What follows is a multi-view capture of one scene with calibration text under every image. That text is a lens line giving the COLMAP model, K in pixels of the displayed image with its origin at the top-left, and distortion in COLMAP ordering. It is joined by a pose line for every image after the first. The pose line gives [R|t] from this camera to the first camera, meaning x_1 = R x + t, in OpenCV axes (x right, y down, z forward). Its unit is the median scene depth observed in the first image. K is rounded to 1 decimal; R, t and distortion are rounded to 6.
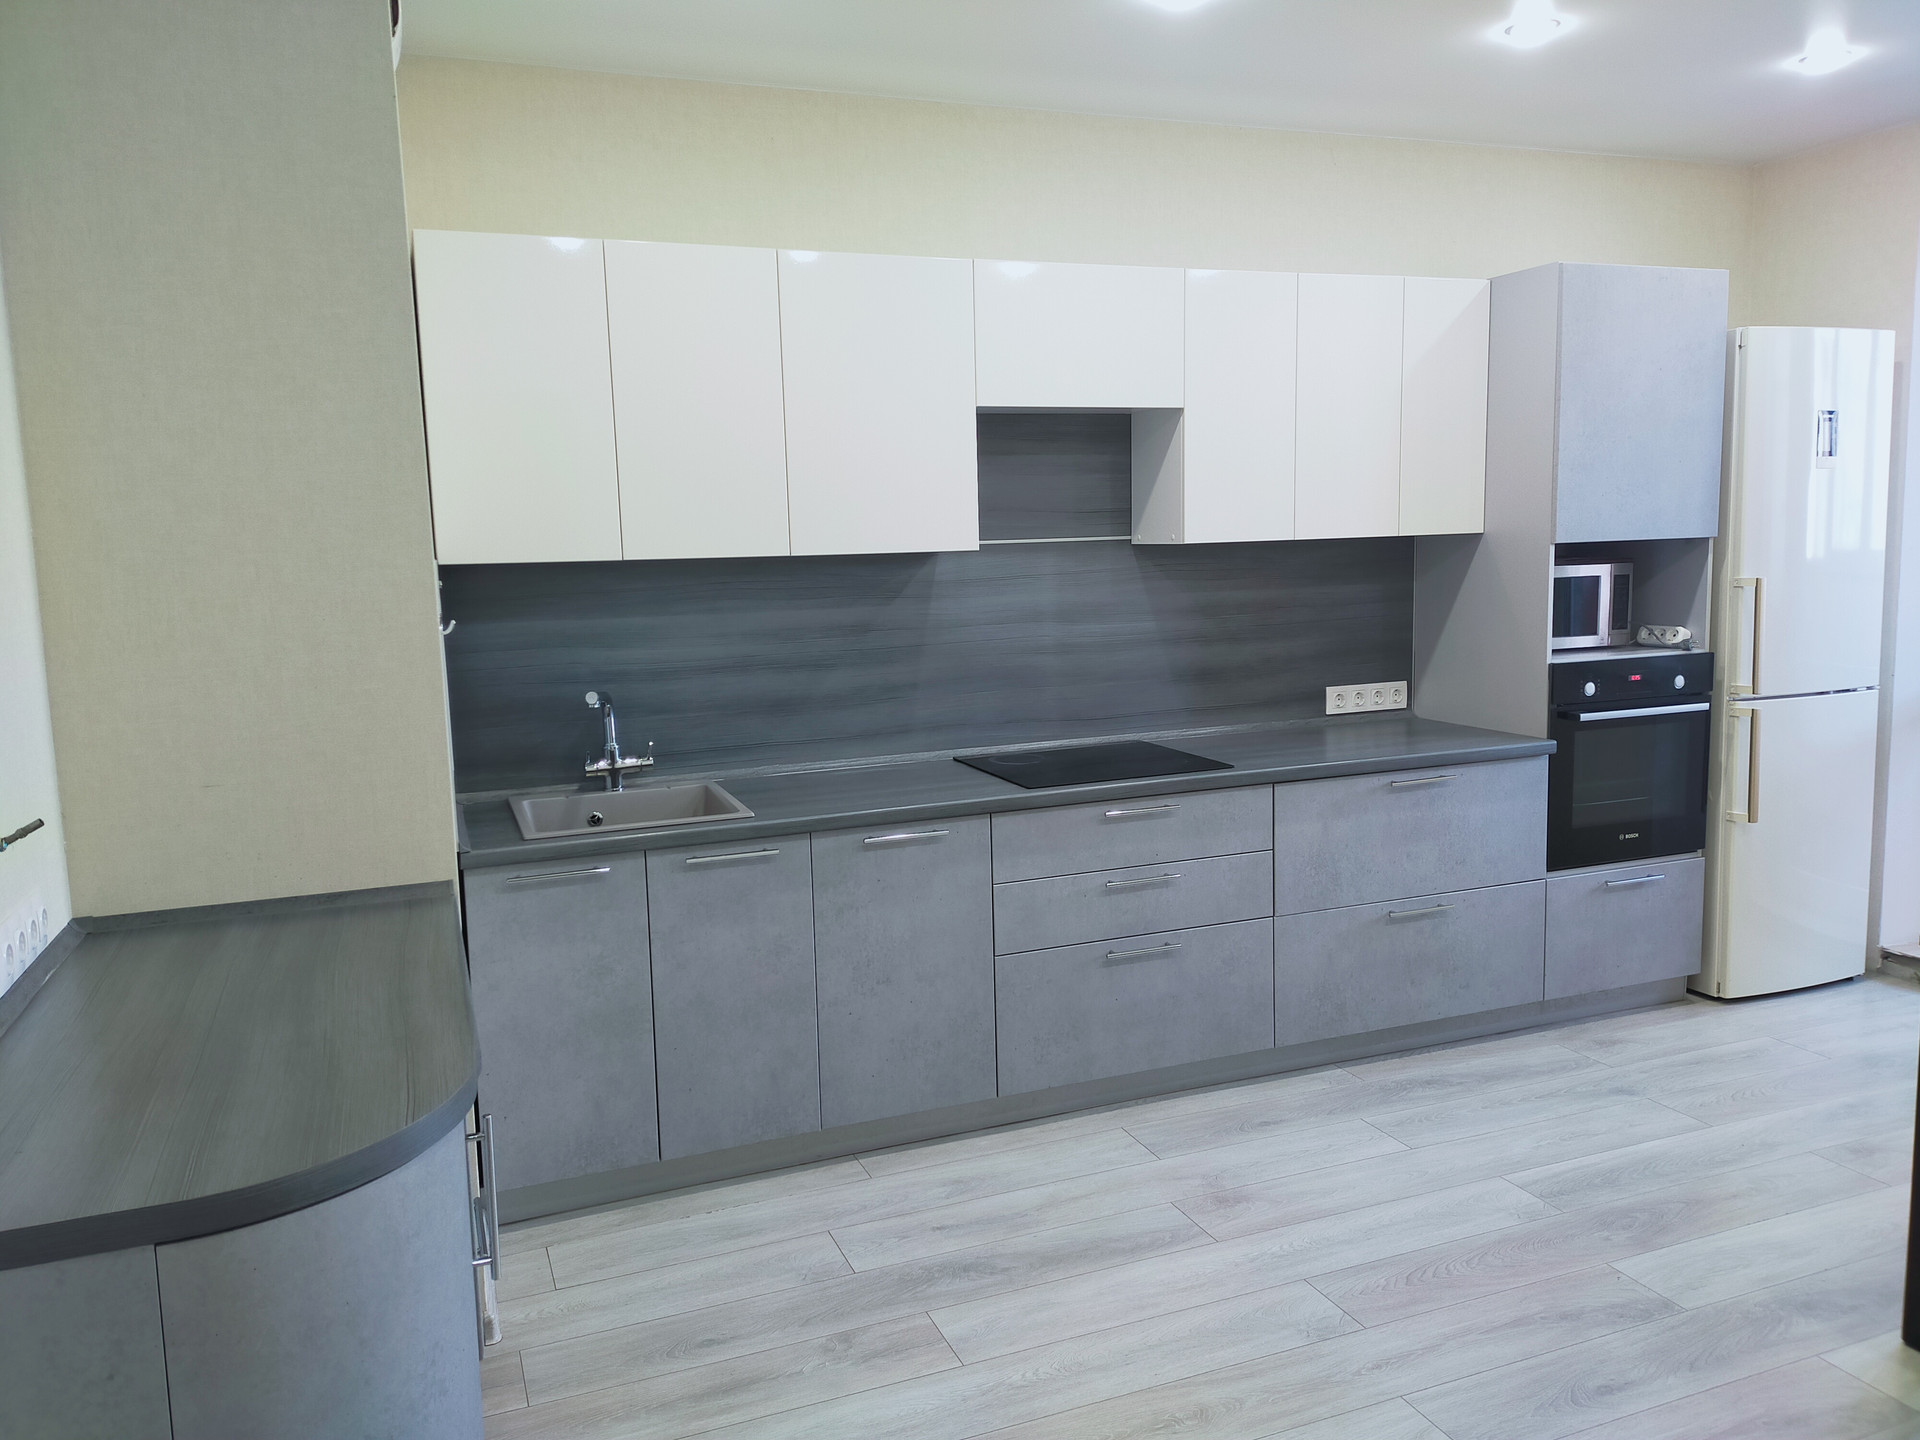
lens RADIAL K [[1390.1, 0, 964.7], [0, 1390.1, 718.1], [0, 0, 1]] dist [0.031650, -0.058201]
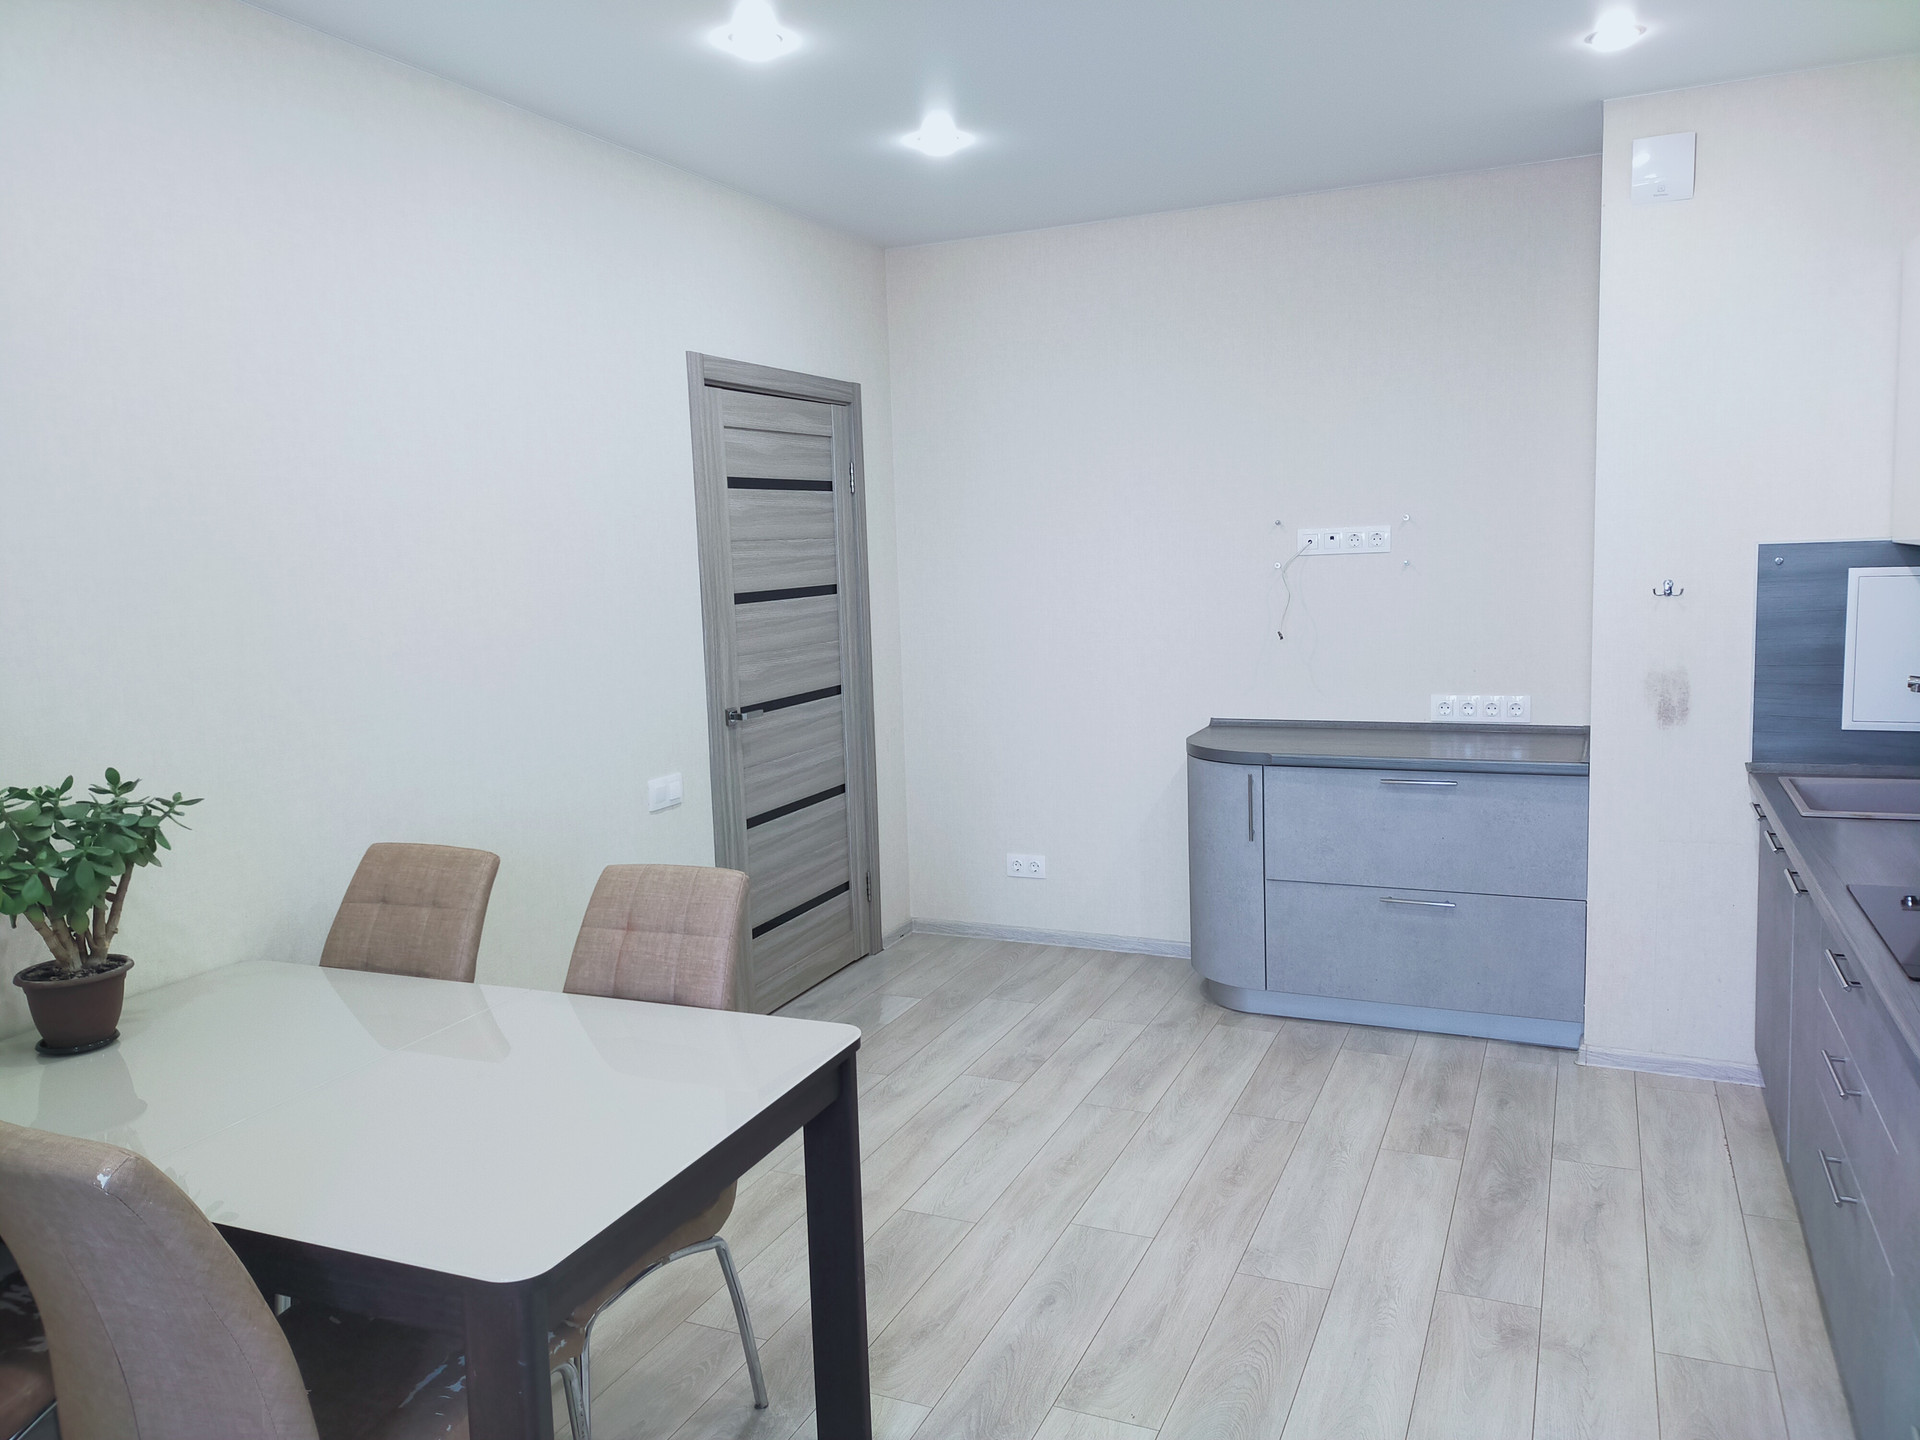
lens RADIAL K [[1390.1, 0, 958.5], [0, 1390.1, 715.4], [0, 0, 1]] dist [0.031650, -0.058201]
pose [[-0.697896, 0.148735, -0.700585, 1.195102], [-0.032923, 0.970502, 0.238835, -0.271062], [0.715442, 0.189747, -0.672412, 1.545817]]
